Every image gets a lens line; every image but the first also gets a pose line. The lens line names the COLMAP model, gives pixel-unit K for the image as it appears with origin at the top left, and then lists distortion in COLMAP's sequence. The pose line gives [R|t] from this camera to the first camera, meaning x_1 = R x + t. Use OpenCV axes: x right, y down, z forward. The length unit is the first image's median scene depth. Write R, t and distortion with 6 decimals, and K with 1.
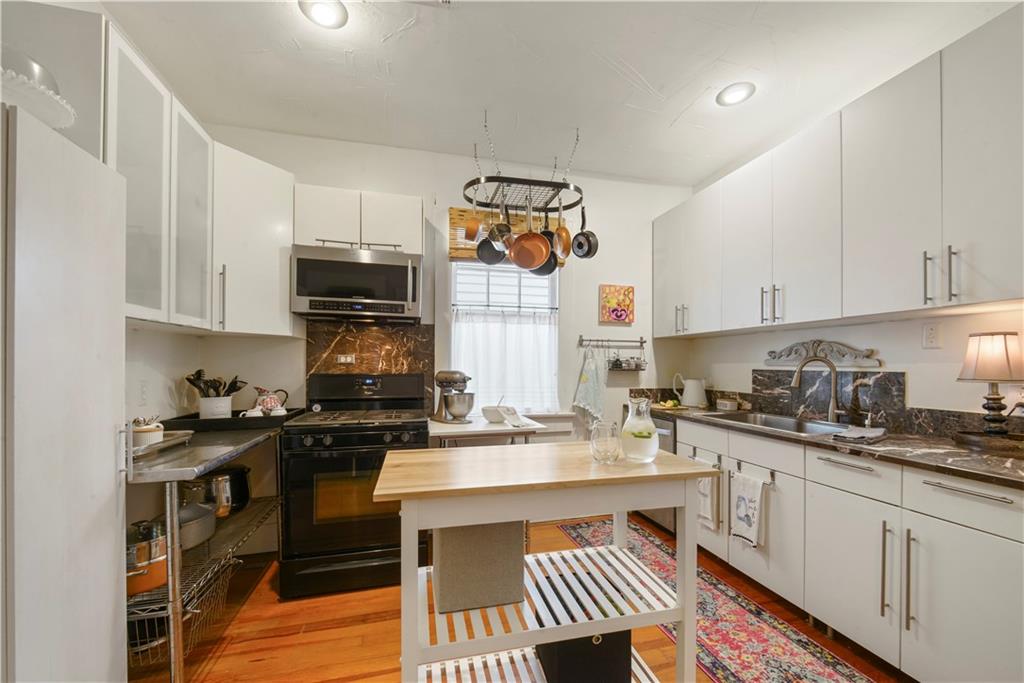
lens RADIAL K [[398.7, 0, 513.3], [0, 398.7, 356.7], [0, 0, 1]] dist [0.000017, -0.000070]
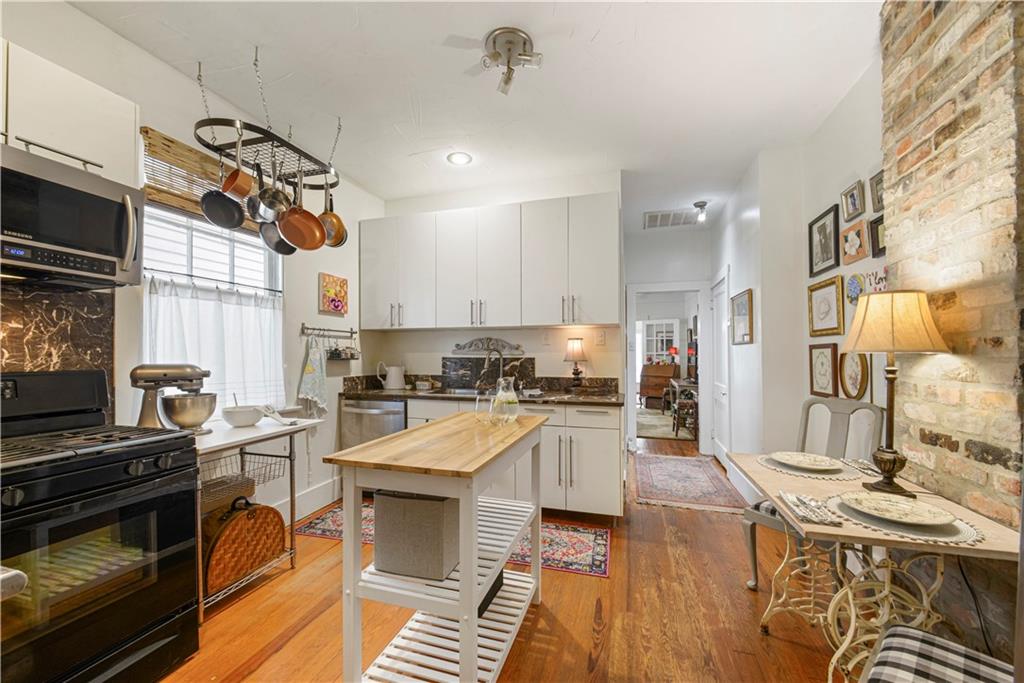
lens RADIAL K [[390.1, 0, 512.0], [0, 390.1, 341.5], [0, 0, 1]] dist [0.001417, 0.000036]
pose [[0.523344, 0.022957, 0.851812, -0.397550], [-0.013893, 0.999734, -0.018408, -0.000290], [-0.852008, -0.002201, 0.523524, 0.109061]]
